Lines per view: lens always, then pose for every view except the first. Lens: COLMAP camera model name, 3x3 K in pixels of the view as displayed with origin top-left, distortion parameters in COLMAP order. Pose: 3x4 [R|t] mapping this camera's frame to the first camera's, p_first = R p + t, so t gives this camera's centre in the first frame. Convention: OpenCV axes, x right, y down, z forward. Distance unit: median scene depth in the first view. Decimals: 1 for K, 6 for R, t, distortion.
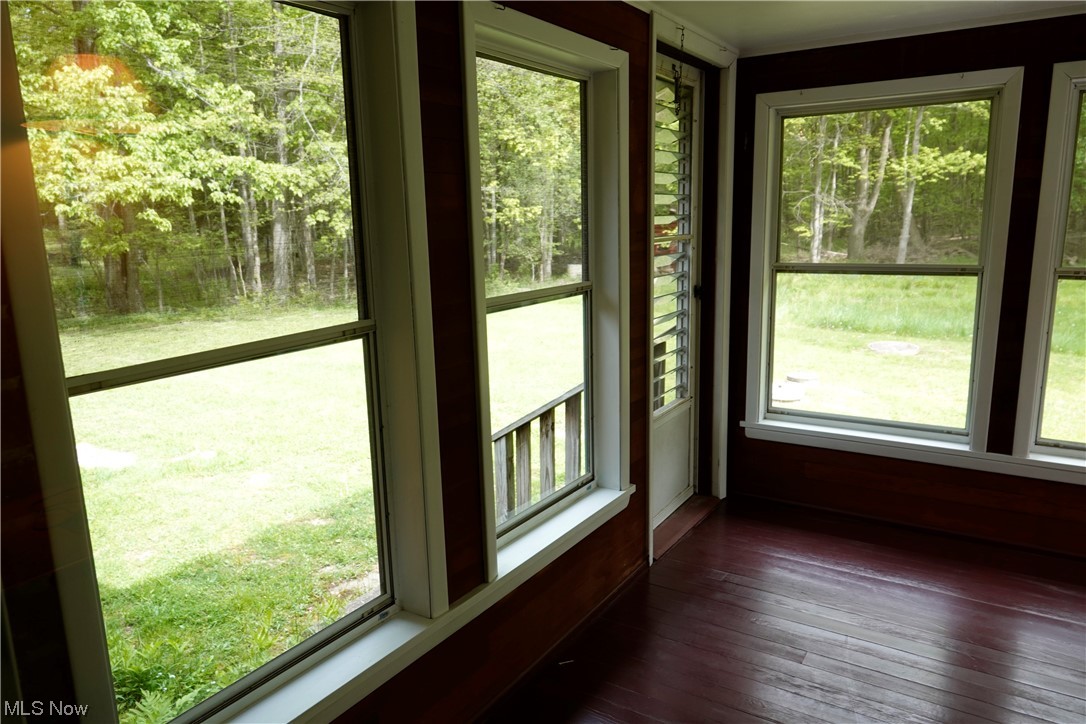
lens RADIAL K [[754.3, 0, 544.8], [0, 754.3, 362.2], [0, 0, 1]] dist [0.002922, -0.001896]
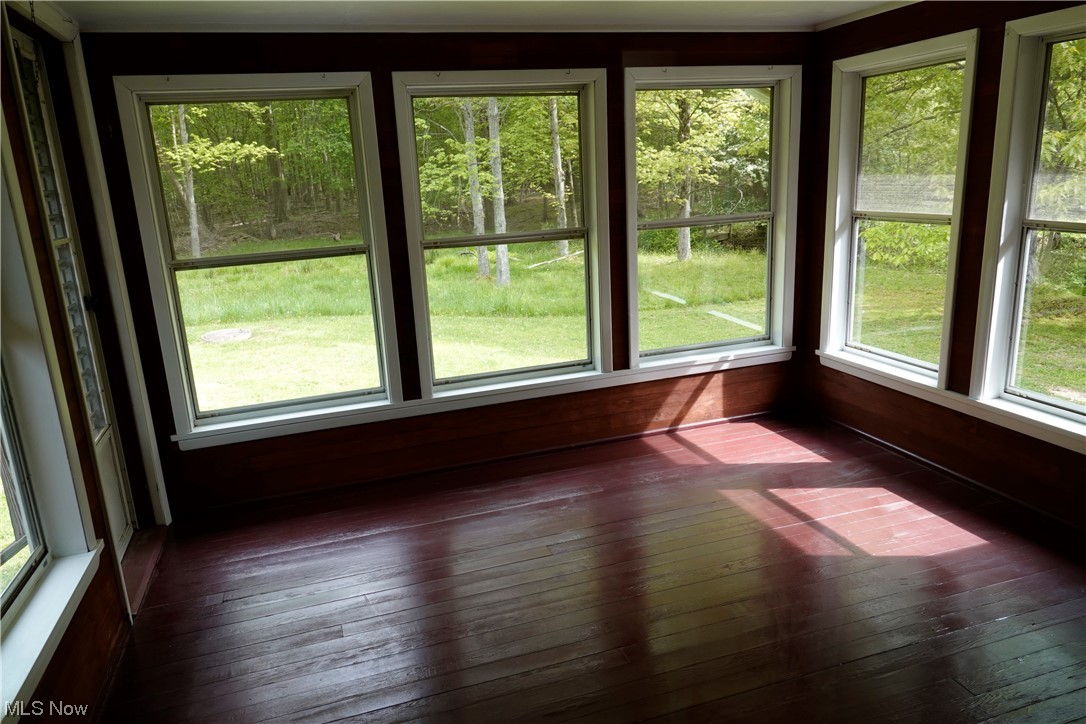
lens RADIAL K [[754.3, 0, 545.4], [0, 754.3, 363.1], [0, 0, 1]] dist [0.002922, -0.001896]
pose [[0.629515, -0.204245, 0.749663, -0.134194], [0.193298, 0.975666, 0.103501, -0.016539], [-0.752560, 0.079753, 0.653677, 0.055907]]
